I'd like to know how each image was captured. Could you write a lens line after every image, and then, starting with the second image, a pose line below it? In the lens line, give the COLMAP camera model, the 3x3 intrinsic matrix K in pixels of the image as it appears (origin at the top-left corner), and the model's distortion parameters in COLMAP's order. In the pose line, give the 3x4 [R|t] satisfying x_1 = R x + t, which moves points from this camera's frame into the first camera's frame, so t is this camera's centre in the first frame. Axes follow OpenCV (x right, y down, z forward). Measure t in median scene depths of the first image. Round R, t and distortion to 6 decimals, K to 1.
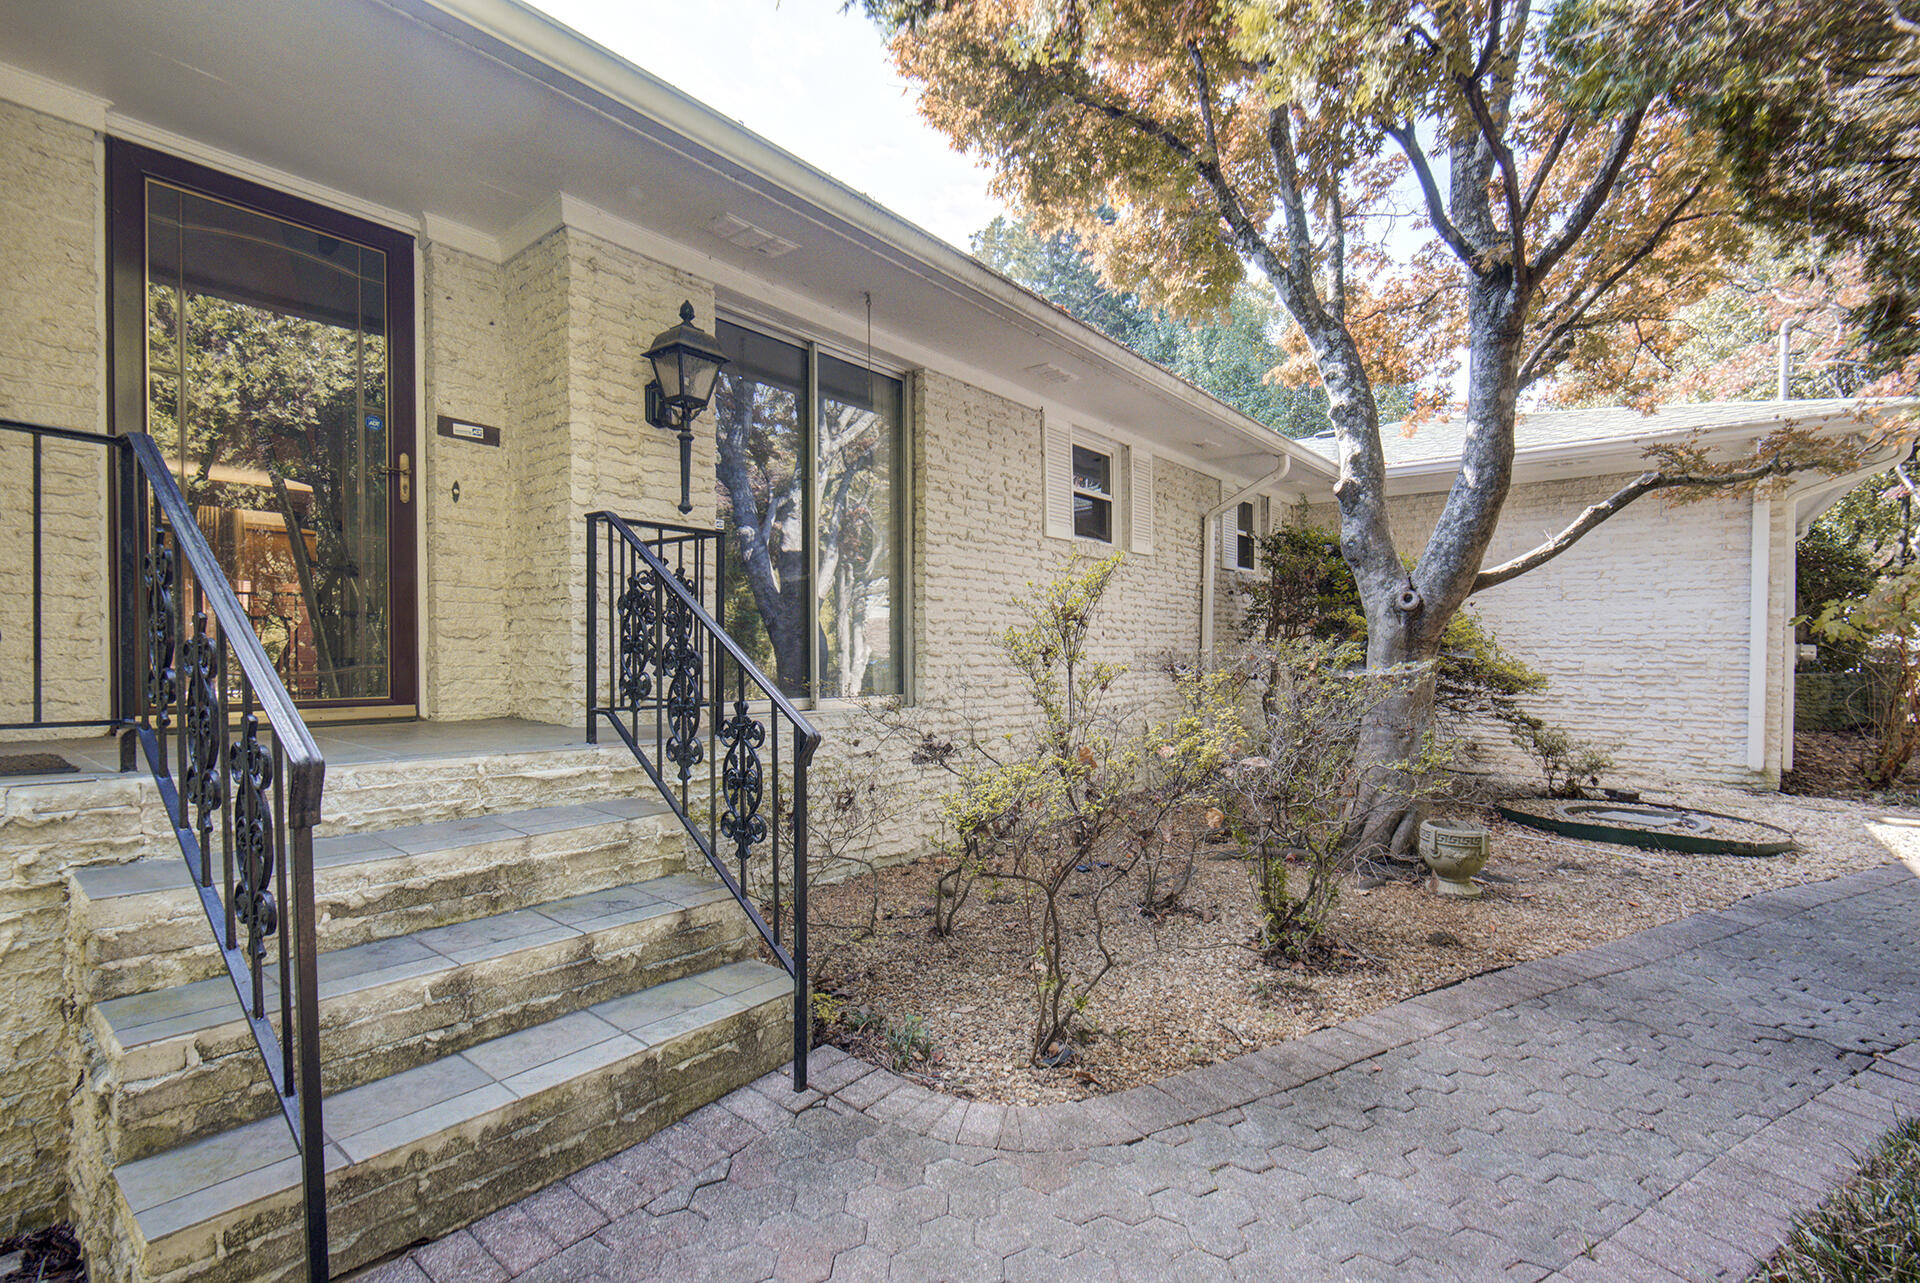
lens RADIAL K [[866.0, 0, 961.4], [0, 866.0, 655.4], [0, 0, 1]] dist [0.001938, -0.001144]
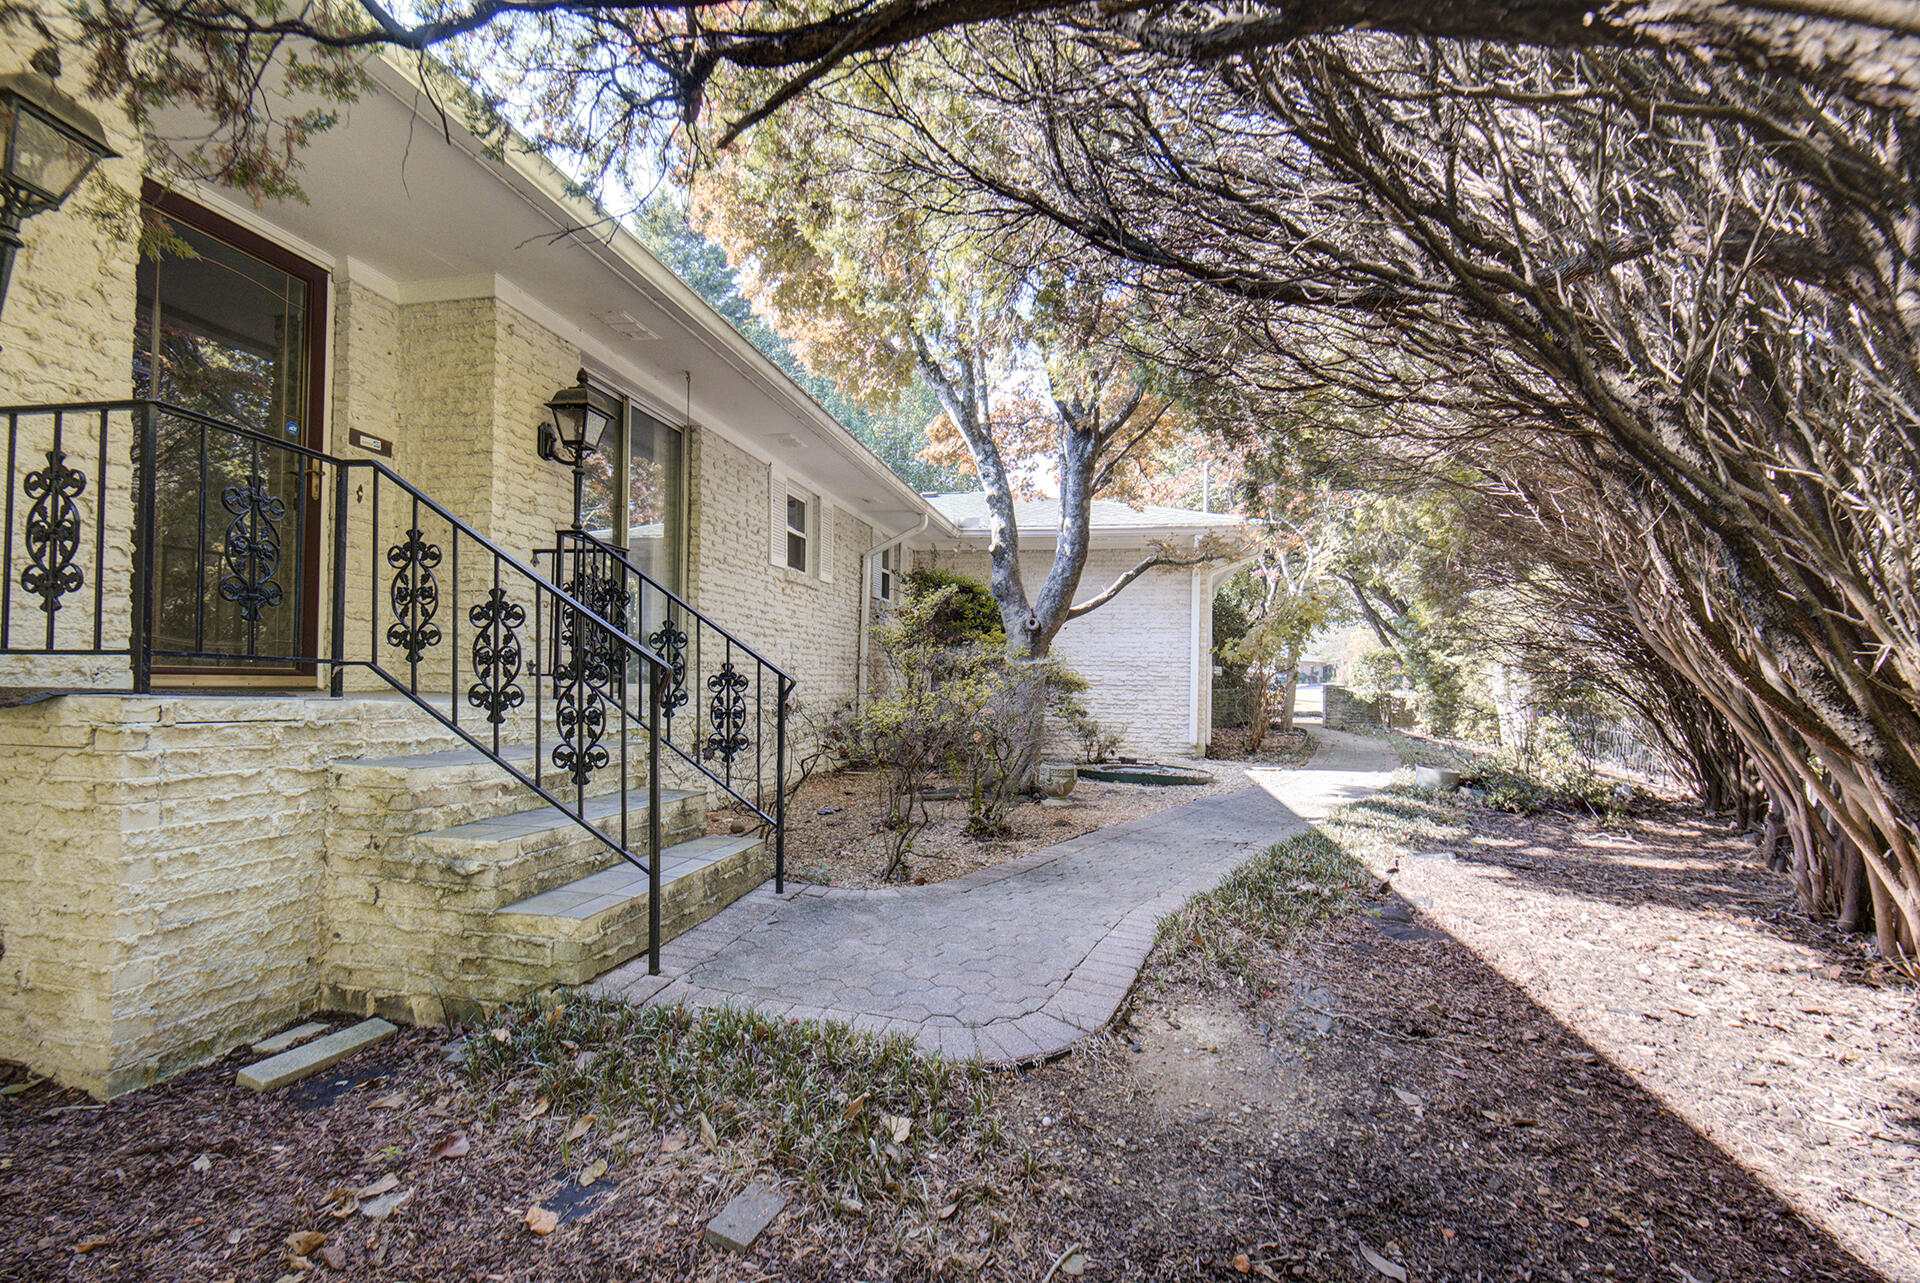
lens RADIAL K [[866.0, 0, 960.4], [0, 866.0, 652.7], [0, 0, 1]] dist [0.001938, -0.001144]
pose [[0.882653, 0.026210, 0.469294, -0.330368], [-0.010049, 0.999268, -0.036908, 0.047077], [-0.469918, 0.027861, 0.882271, -0.319258]]
